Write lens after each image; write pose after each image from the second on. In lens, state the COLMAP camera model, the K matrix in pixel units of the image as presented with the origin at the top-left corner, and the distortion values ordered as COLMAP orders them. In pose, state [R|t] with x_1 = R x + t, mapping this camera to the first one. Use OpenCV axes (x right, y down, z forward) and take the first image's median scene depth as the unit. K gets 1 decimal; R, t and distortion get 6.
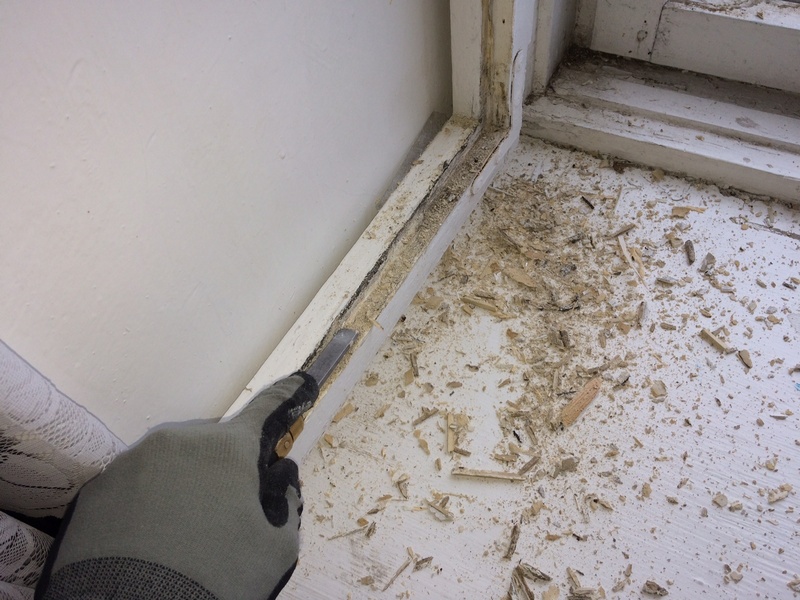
lens RADIAL K [[672.6, 0, 395.9], [0, 672.6, 300.3], [0, 0, 1]] dist [0.075268, -0.106026]
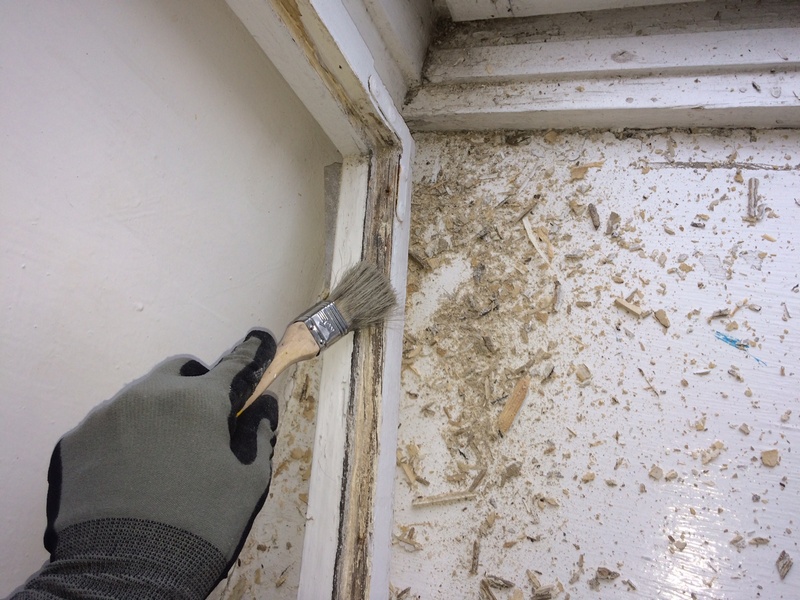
lens RADIAL K [[672.6, 0, 400.4], [0, 672.6, 299.6], [0, 0, 1]] dist [0.075268, -0.106026]
pose [[0.942422, -0.296236, -0.155195, 0.309889], [0.316359, 0.940168, 0.126498, -0.184002], [0.108436, -0.168312, 0.979751, -0.008503]]
